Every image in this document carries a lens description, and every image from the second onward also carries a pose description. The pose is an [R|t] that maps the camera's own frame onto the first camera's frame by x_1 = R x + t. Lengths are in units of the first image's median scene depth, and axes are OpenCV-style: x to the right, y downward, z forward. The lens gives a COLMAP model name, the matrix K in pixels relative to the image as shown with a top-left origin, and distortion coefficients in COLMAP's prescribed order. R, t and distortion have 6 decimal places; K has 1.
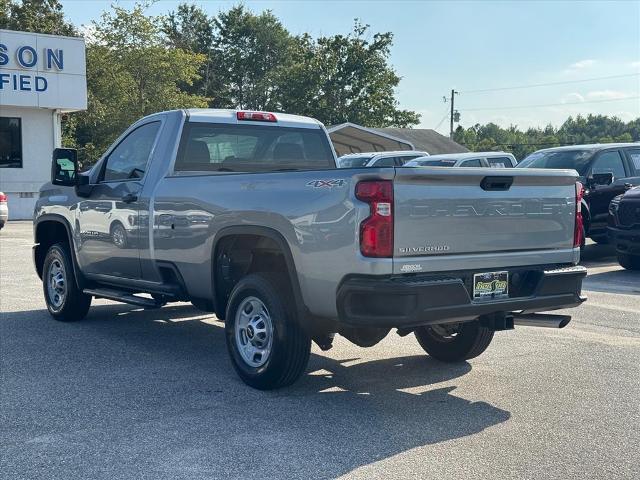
lens RADIAL K [[917.7, 0, 324.3], [0, 917.7, 240.5], [0, 0, 1]] dist [0.133713, 0.000000]
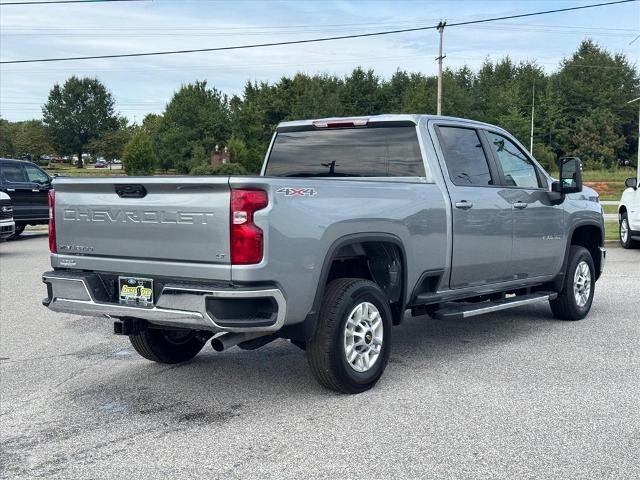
lens RADIAL K [[917.7, 0, 311.6], [0, 917.7, 232.5], [0, 0, 1]] dist [0.133713, 0.000000]
pose [[0.276400, 0.045255, -0.959976, 1.182842], [-0.051249, 0.998163, 0.032299, -0.057207], [0.959675, 0.040270, 0.278212, 0.873044]]
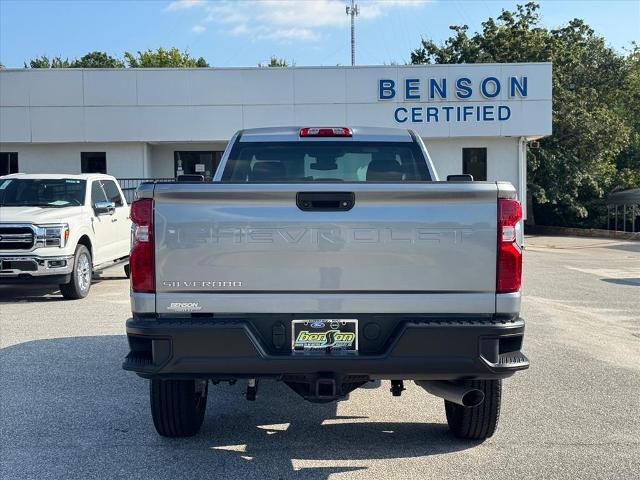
lens RADIAL K [[917.7, 0, 327.7], [0, 917.7, 237.3], [0, 0, 1]] dist [0.133713, 0.000000]
pose [[0.789731, 0.010651, -0.613361, 0.625537], [-0.031856, 0.999212, -0.023664, -0.014651], [0.612626, 0.038228, 0.789448, 0.390960]]
